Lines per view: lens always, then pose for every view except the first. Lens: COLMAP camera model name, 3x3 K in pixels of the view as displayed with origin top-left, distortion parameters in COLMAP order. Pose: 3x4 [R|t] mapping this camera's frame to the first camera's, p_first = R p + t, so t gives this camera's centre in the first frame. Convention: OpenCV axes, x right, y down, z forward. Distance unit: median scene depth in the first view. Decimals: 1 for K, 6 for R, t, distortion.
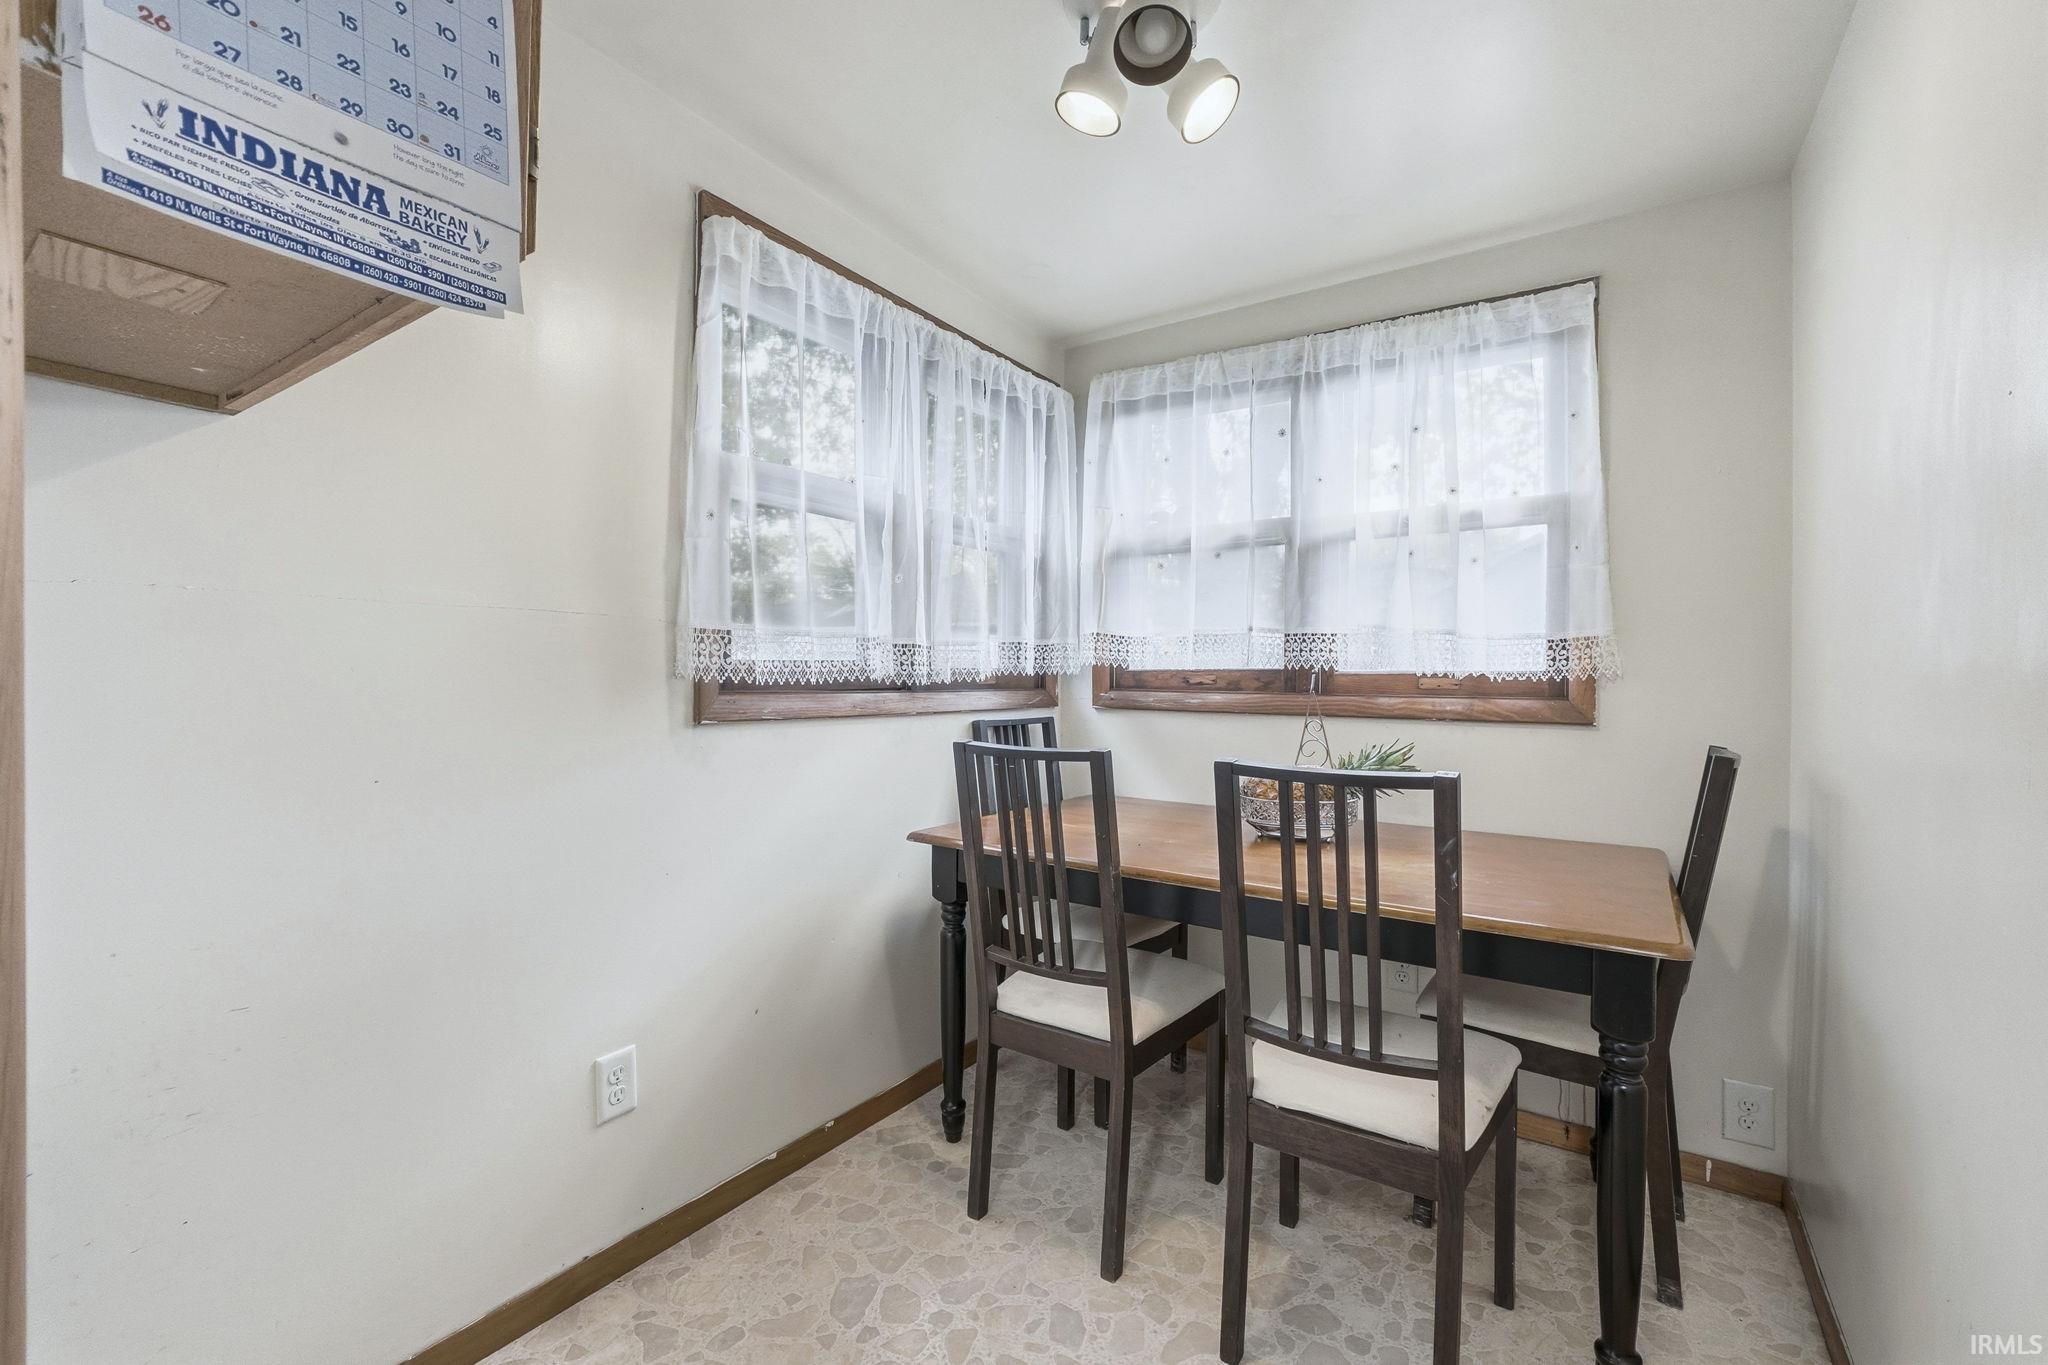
lens RADIAL K [[863.0, 0, 1020.0], [0, 863.0, 680.0], [0, 0, 1]] dist [-0.029566, 0.007391]
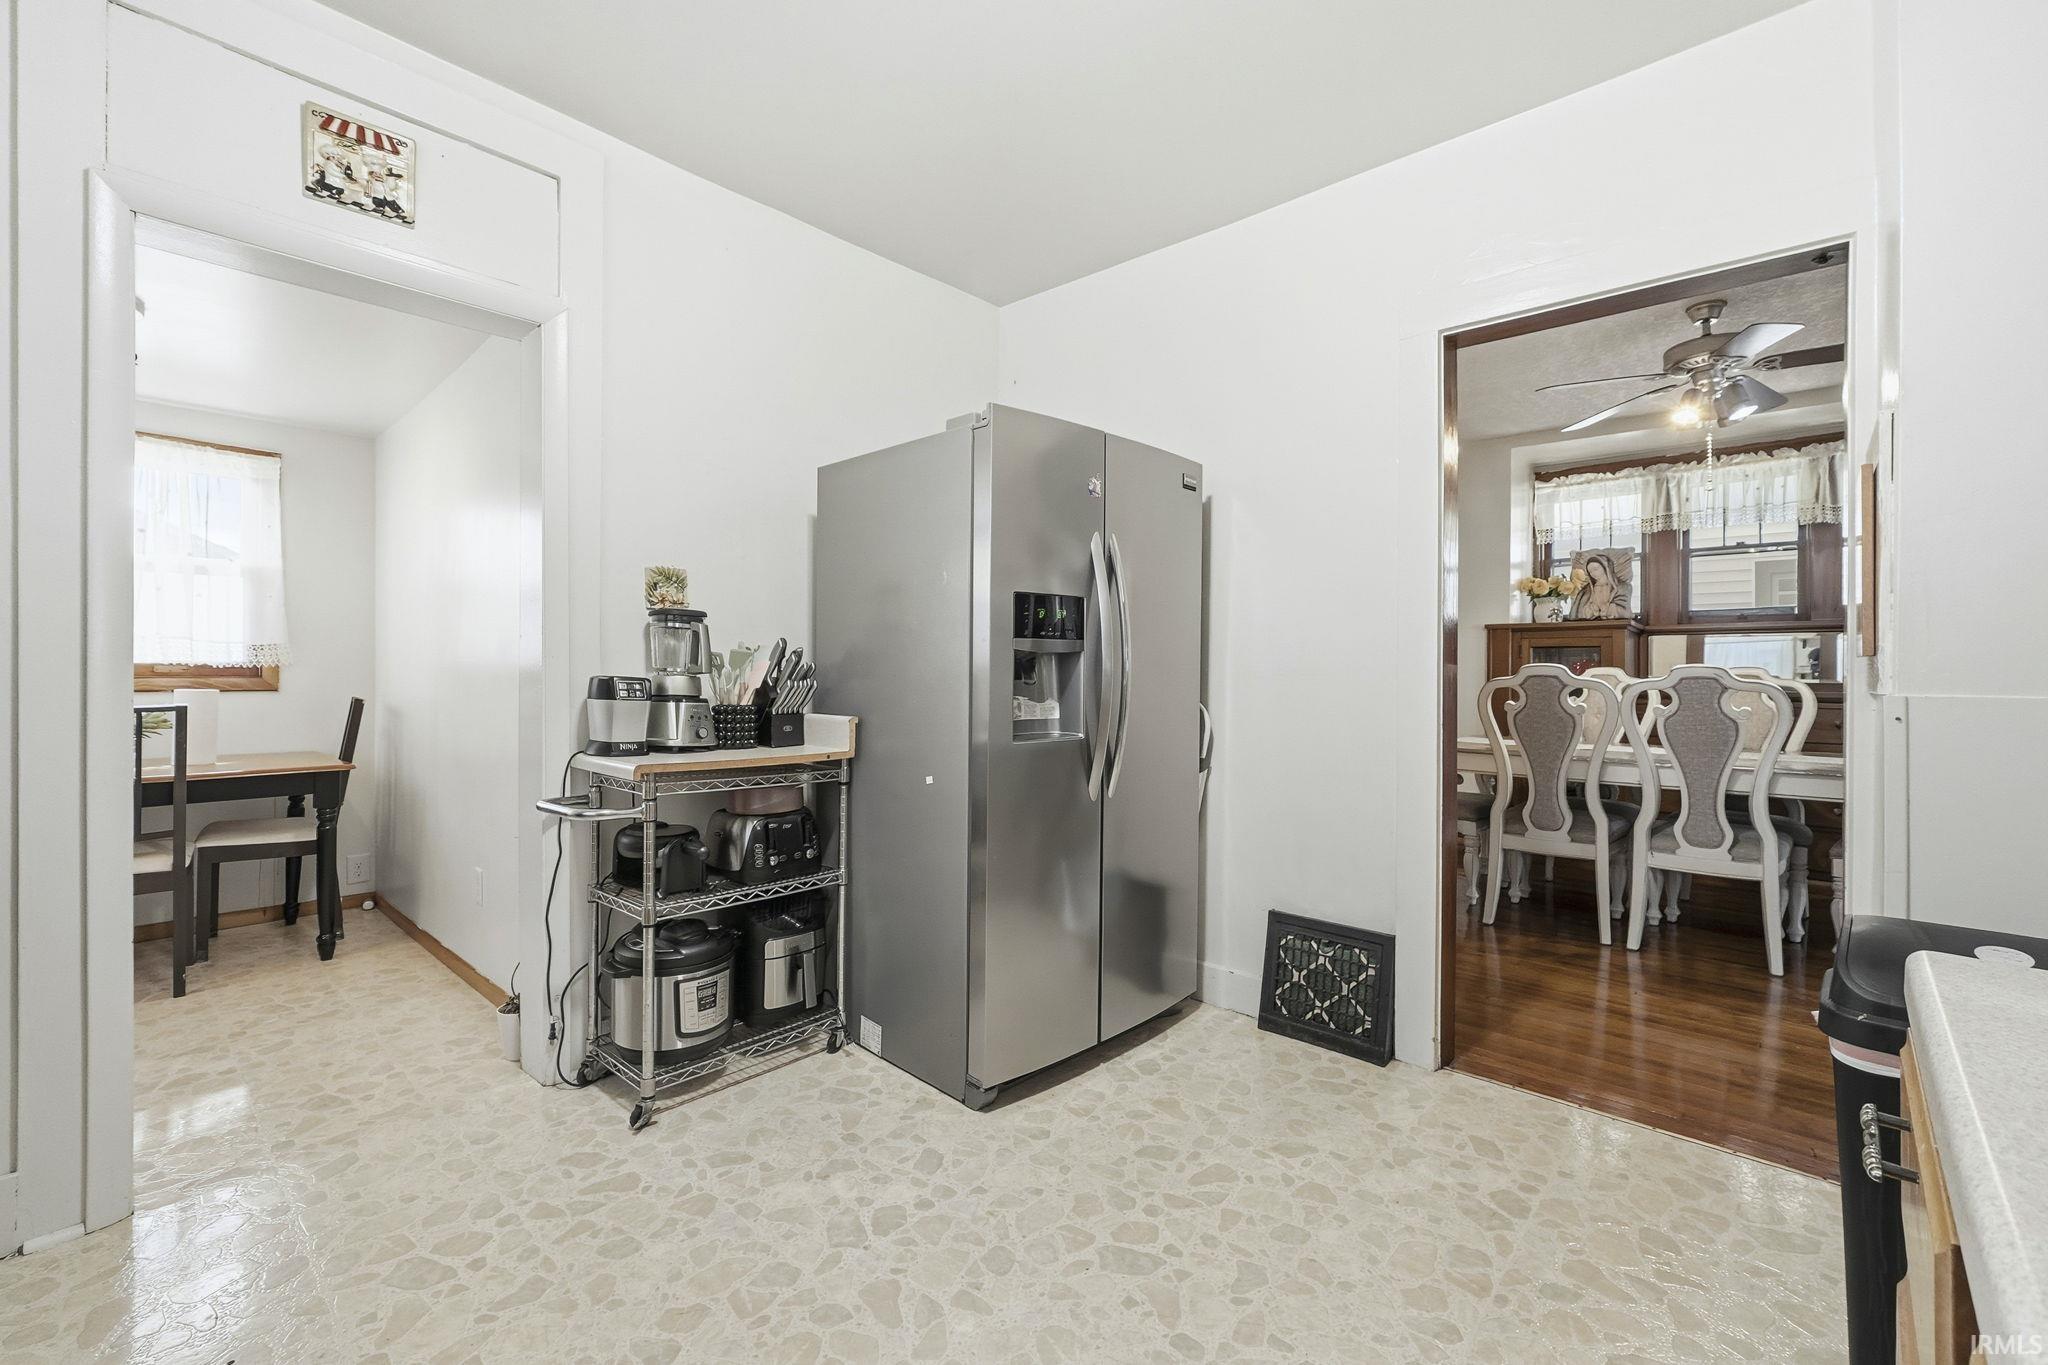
lens RADIAL K [[863.0, 0, 1020.0], [0, 863.0, 680.0], [0, 0, 1]] dist [-0.029566, 0.007391]
pose [[0.319902, -0.011196, 0.947385, -0.596925], [-0.004266, 0.999903, 0.013258, -0.003371], [-0.947441, -0.008282, 0.319823, -1.196103]]
